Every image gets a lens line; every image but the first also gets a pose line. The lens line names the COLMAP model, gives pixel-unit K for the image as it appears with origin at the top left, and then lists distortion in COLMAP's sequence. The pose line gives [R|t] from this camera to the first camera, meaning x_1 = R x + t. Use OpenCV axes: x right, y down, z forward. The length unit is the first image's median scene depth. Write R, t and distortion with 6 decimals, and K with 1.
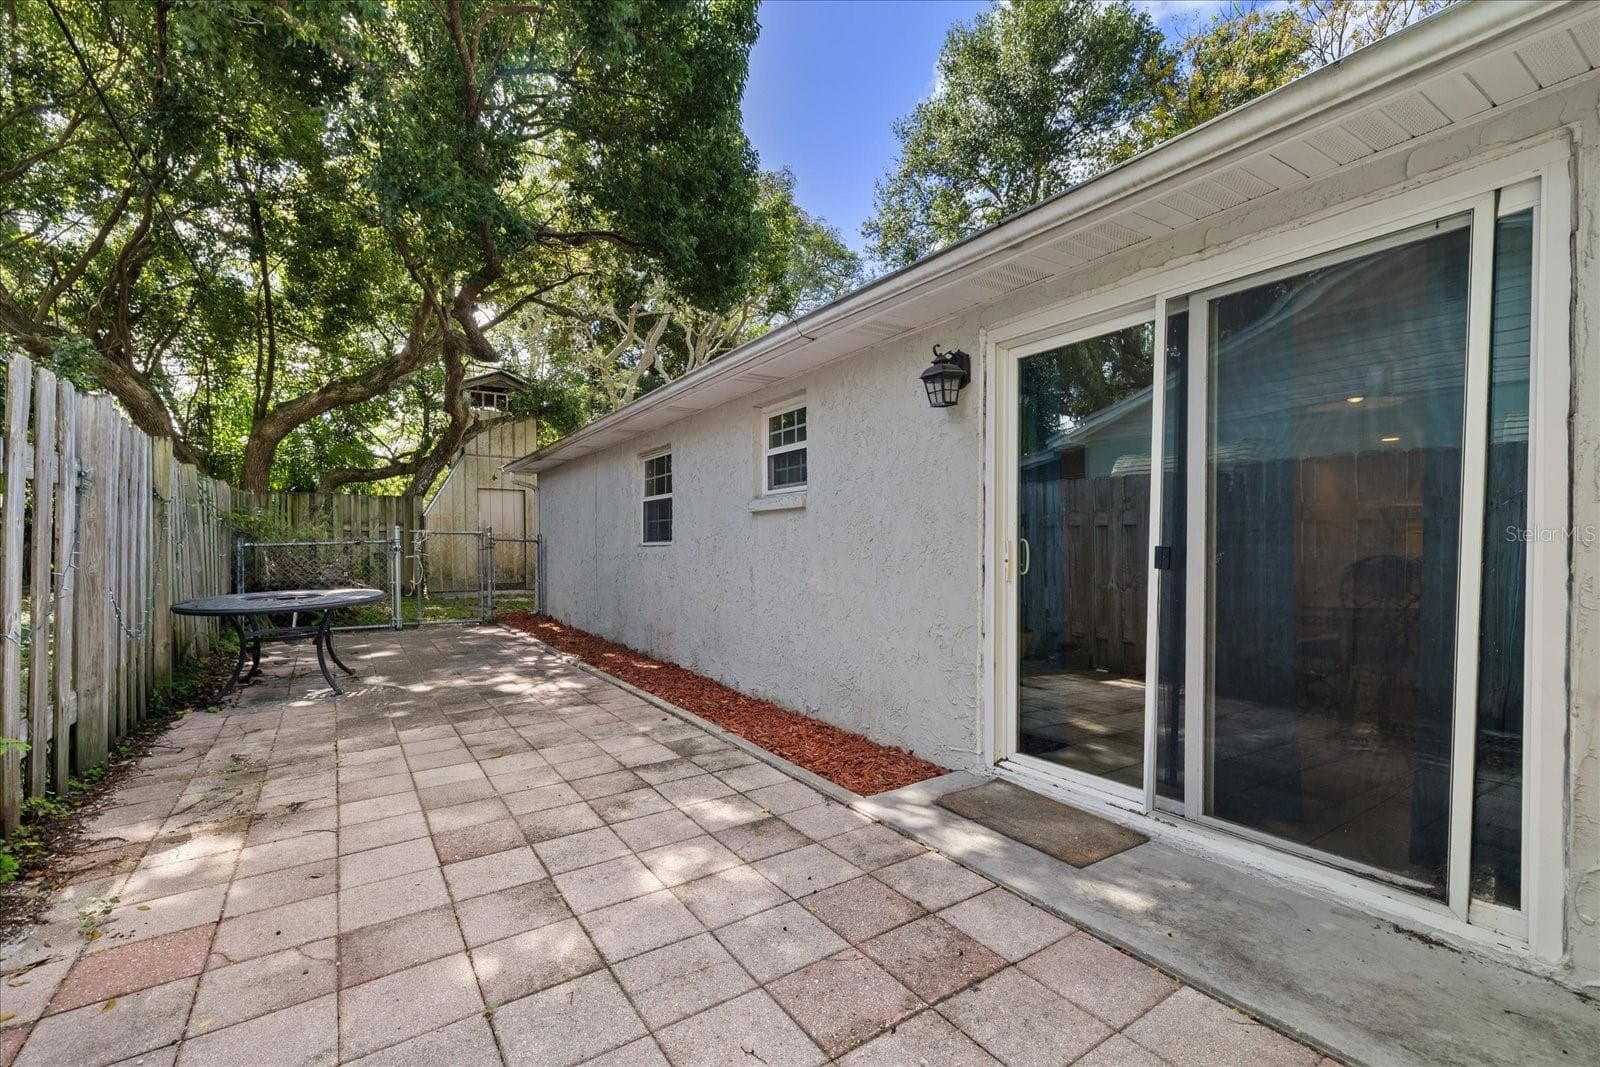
lens RADIAL K [[676.1, 0, 792.8], [0, 676.1, 532.9], [0, 0, 1]] dist [0.001282, 0.000052]
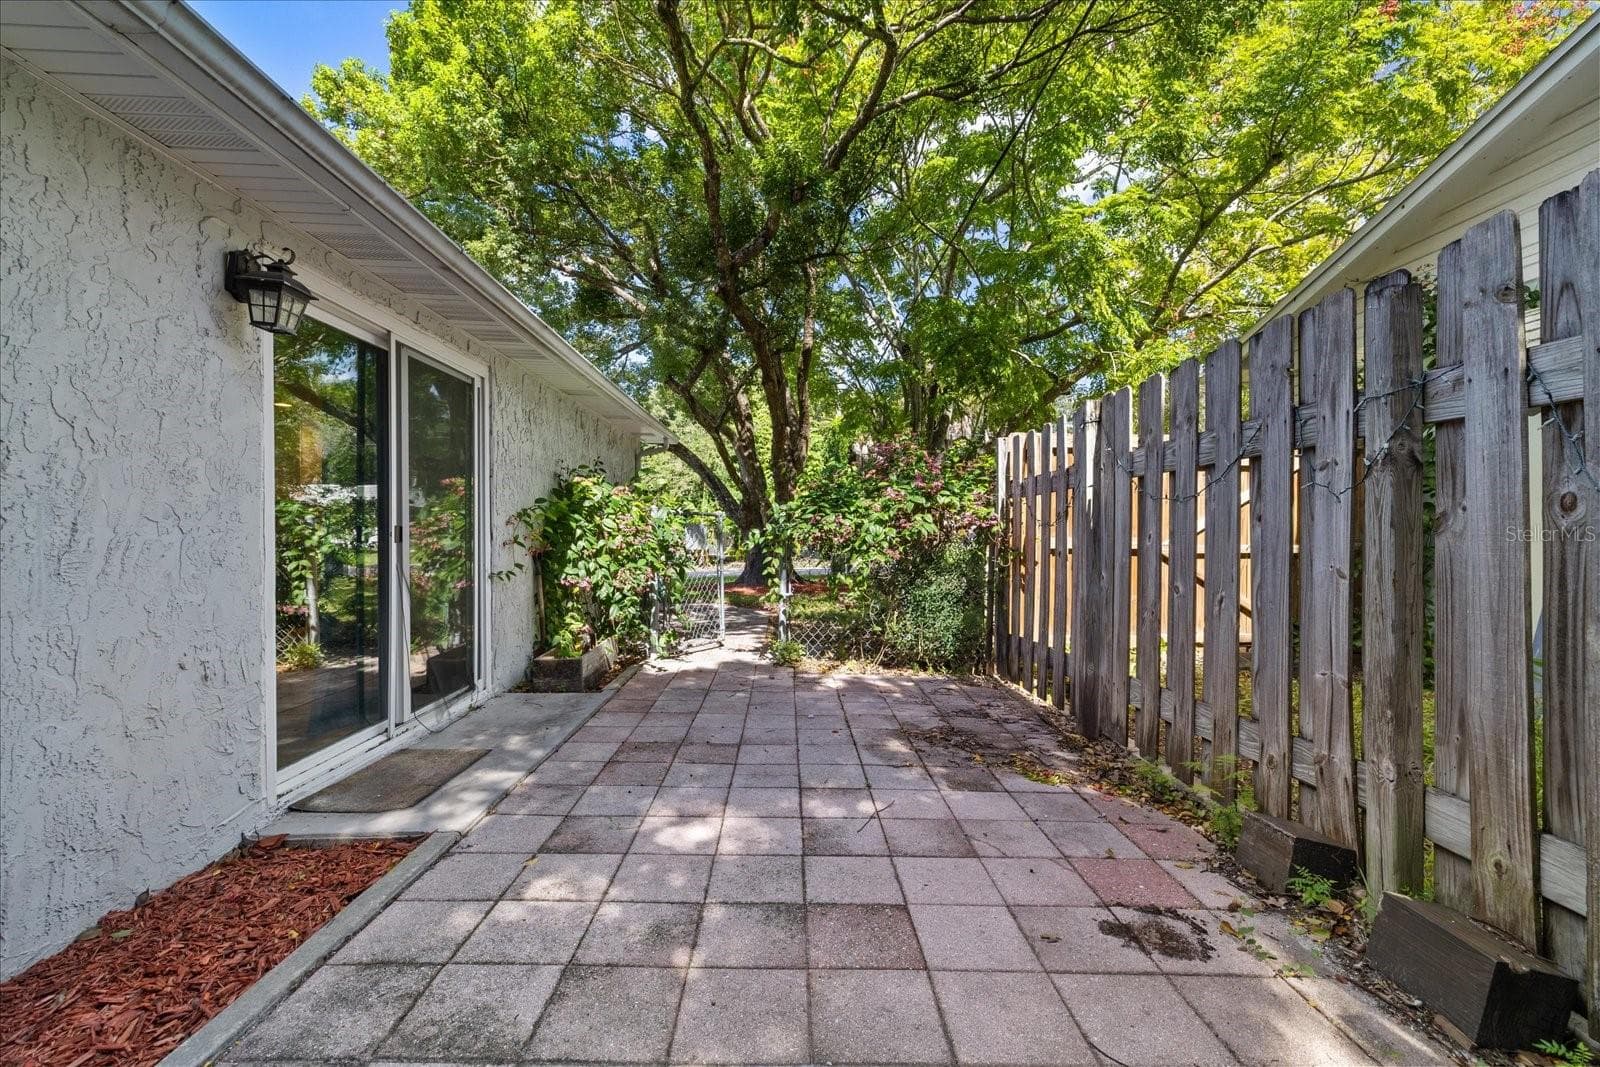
lens RADIAL K [[676.1, 0, 792.8], [0, 676.1, 532.9], [0, 0, 1]] dist [0.001282, 0.000052]
pose [[-0.835463, -0.005955, 0.549515, -0.792400], [-0.016174, 0.999775, -0.013755, 0.039892], [-0.549309, -0.020379, -0.835371, 1.643871]]
